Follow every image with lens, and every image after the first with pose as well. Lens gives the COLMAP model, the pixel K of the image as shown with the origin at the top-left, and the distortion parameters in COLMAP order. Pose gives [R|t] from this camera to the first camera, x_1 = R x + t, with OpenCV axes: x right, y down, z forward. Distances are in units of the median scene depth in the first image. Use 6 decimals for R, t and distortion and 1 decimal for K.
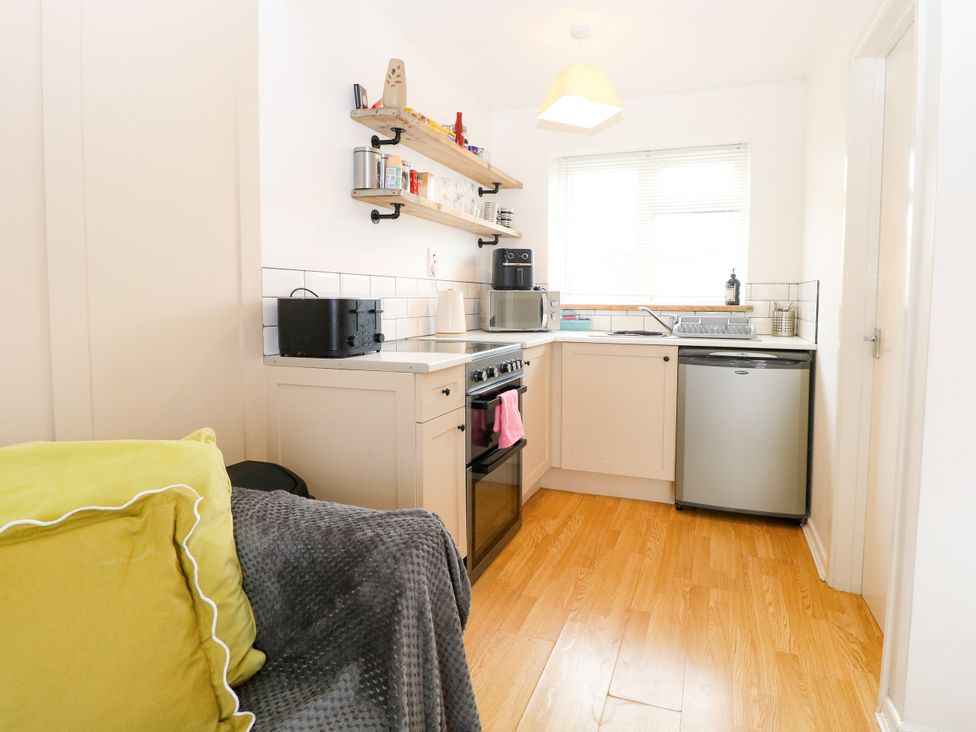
lens RADIAL K [[552.2, 0, 529.8], [0, 552.2, 333.7], [0, 0, 1]] dist [0.005416, -0.021405]
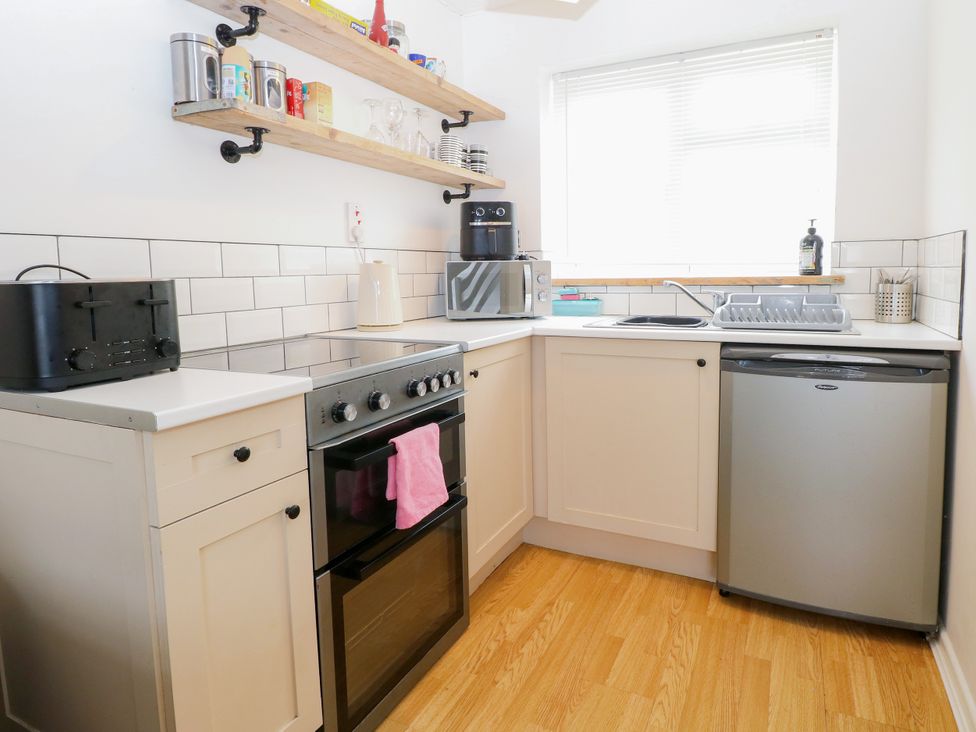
lens RADIAL K [[578.3, 0, 518.9], [0, 578.3, 324.0], [0, 0, 1]] dist [-0.000675, -0.016699]
pose [[0.993014, -0.011648, -0.117422, 0.119615], [0.014921, 0.999523, 0.027036, -0.020451], [0.117051, -0.028599, 0.992714, 0.322627]]
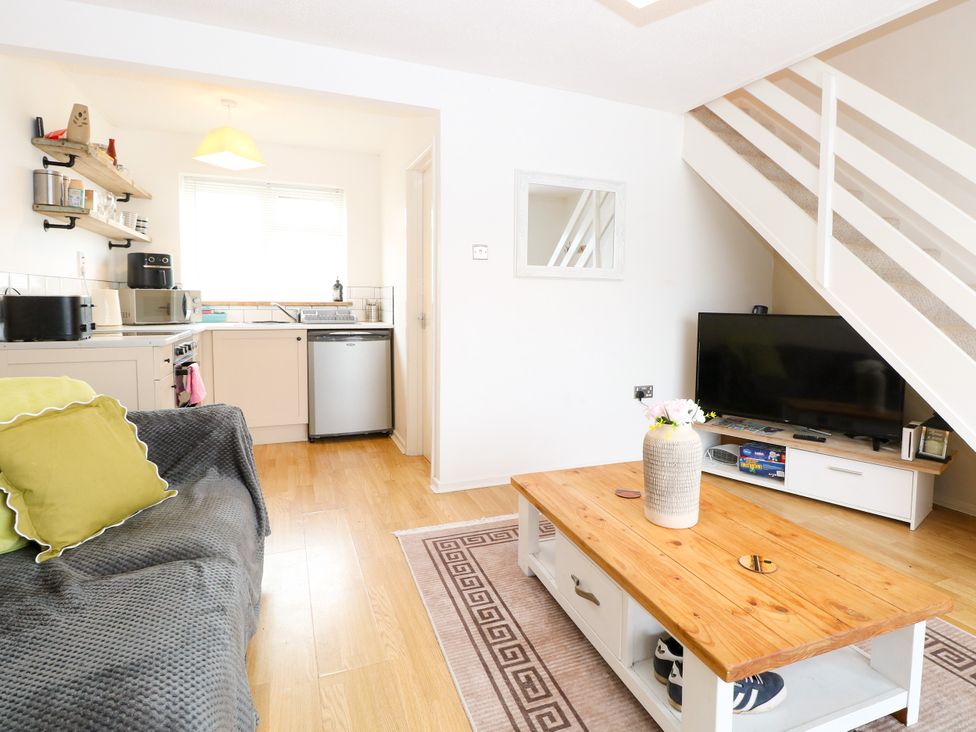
lens RADIAL K [[552.2, 0, 529.8], [0, 552.2, 333.7], [0, 0, 1]] dist [0.005416, -0.021405]
pose [[0.741716, -0.039940, 0.669524, -0.272513], [0.037584, 0.999132, 0.017966, 0.029498], [-0.669660, 0.011838, 0.742573, -0.476630]]
